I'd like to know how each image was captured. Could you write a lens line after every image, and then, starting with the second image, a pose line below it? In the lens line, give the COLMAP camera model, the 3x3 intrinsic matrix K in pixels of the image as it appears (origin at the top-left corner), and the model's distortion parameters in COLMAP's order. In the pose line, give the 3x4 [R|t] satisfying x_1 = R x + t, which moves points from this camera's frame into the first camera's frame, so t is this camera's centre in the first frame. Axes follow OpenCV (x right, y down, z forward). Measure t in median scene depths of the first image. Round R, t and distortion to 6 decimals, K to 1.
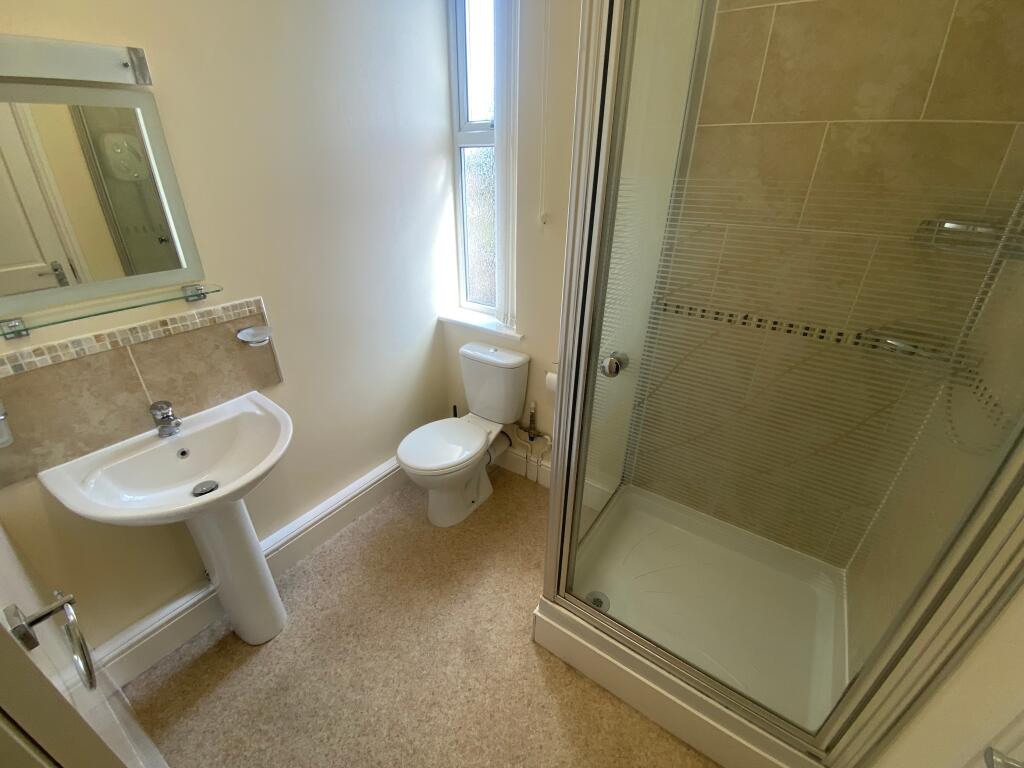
lens RADIAL K [[403.6, 0, 526.3], [0, 403.6, 384.4], [0, 0, 1]] dist [0.027815, -0.027096]
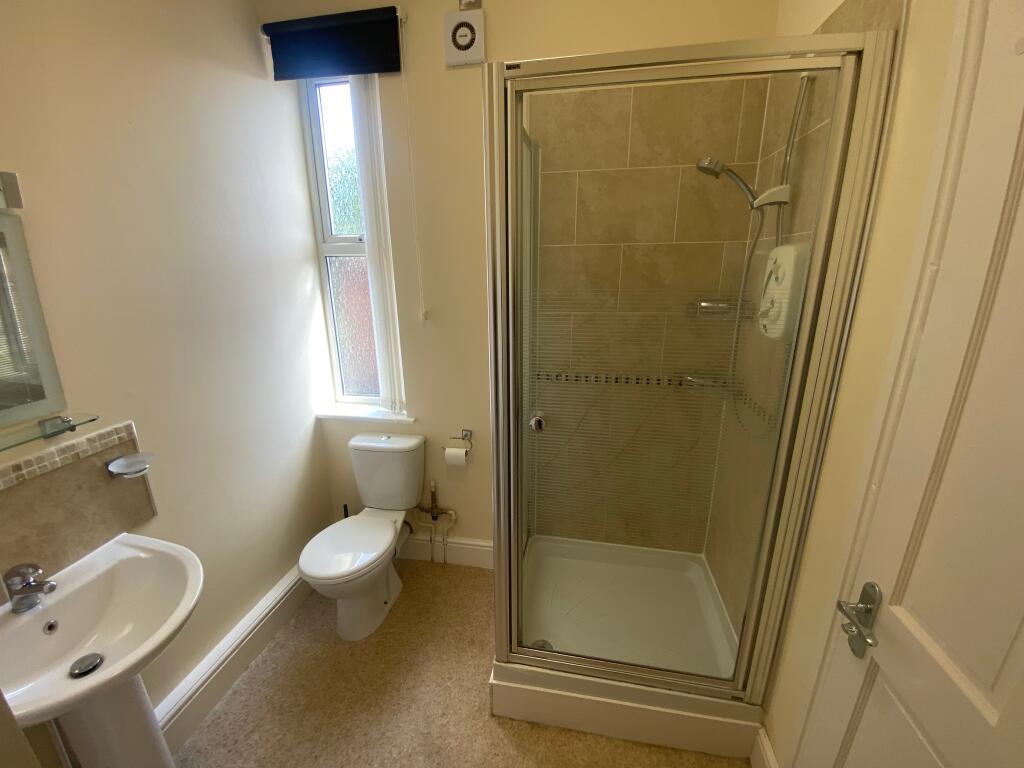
lens RADIAL K [[416.4, 0, 512.0], [0, 416.4, 384.0], [0, 0, 1]] dist [0.010229, -0.016924]
pose [[0.913102, -0.128841, 0.386840, -0.232424], [0.201646, 0.967309, -0.153796, 0.011807], [-0.354378, 0.218436, 0.909232, -0.125423]]
